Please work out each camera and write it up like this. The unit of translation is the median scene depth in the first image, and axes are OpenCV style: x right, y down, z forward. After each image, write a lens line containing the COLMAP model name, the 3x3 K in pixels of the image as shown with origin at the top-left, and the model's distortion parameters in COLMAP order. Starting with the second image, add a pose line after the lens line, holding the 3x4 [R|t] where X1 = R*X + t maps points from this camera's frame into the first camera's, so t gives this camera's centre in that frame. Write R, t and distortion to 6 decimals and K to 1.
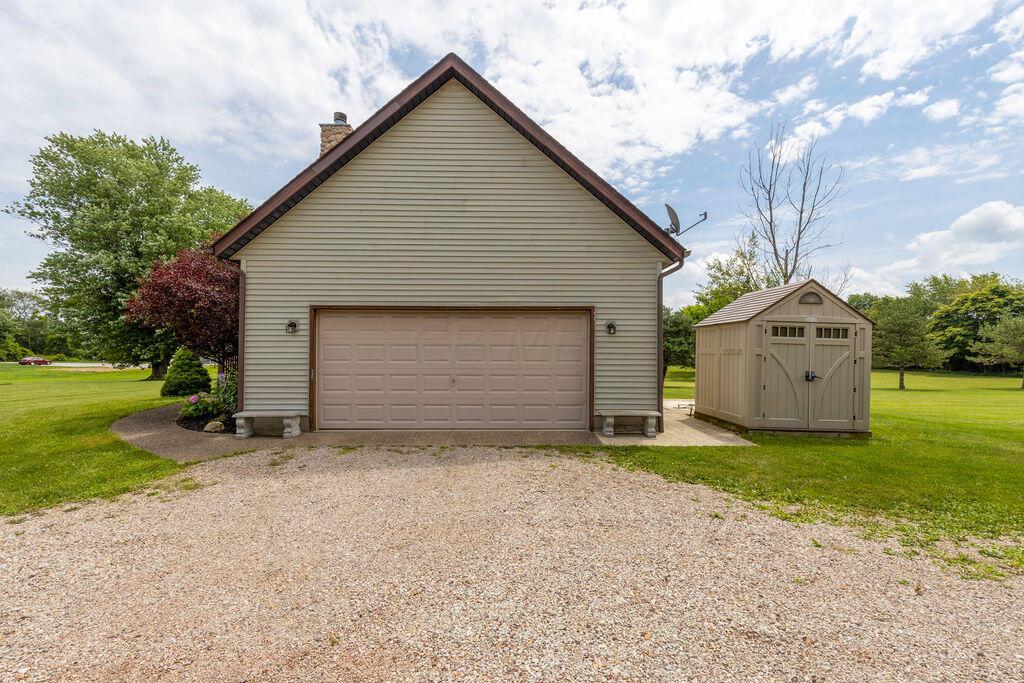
lens RADIAL K [[482.2, 0, 512.0], [0, 482.2, 341.5], [0, 0, 1]] dist [0.002234, 0.000366]
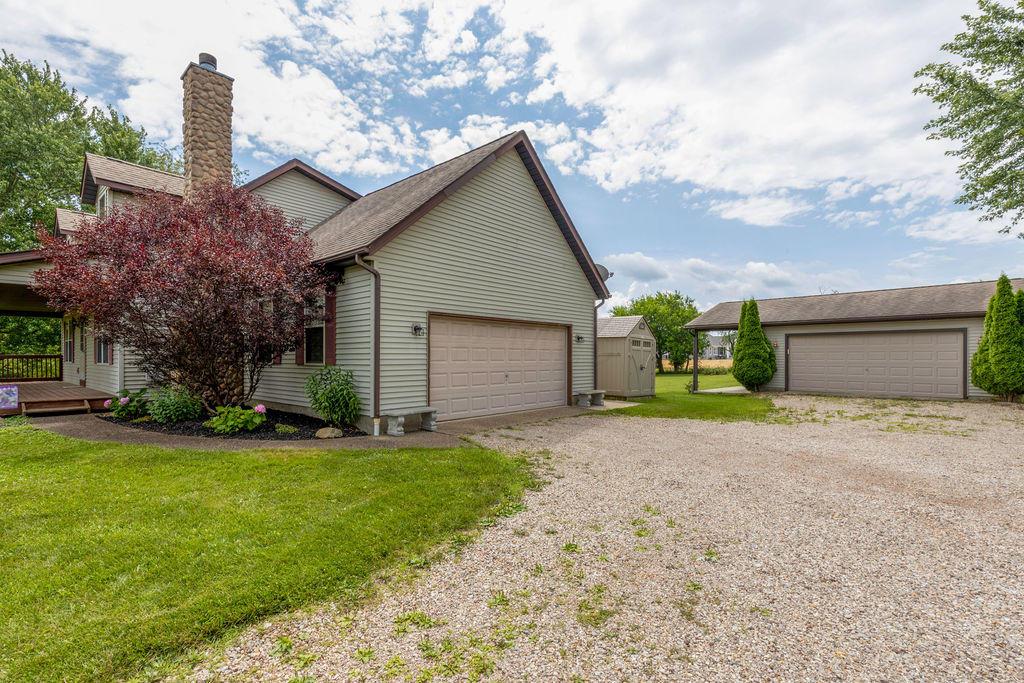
lens RADIAL K [[469.1, 0, 513.0], [0, 469.1, 356.8], [0, 0, 1]] dist [0.000059, -0.000010]
pose [[0.675727, -0.002328, 0.737148, -1.740273], [-0.000889, 0.999992, 0.003973, 0.040500], [-0.737151, -0.003340, 0.675719, 0.215573]]
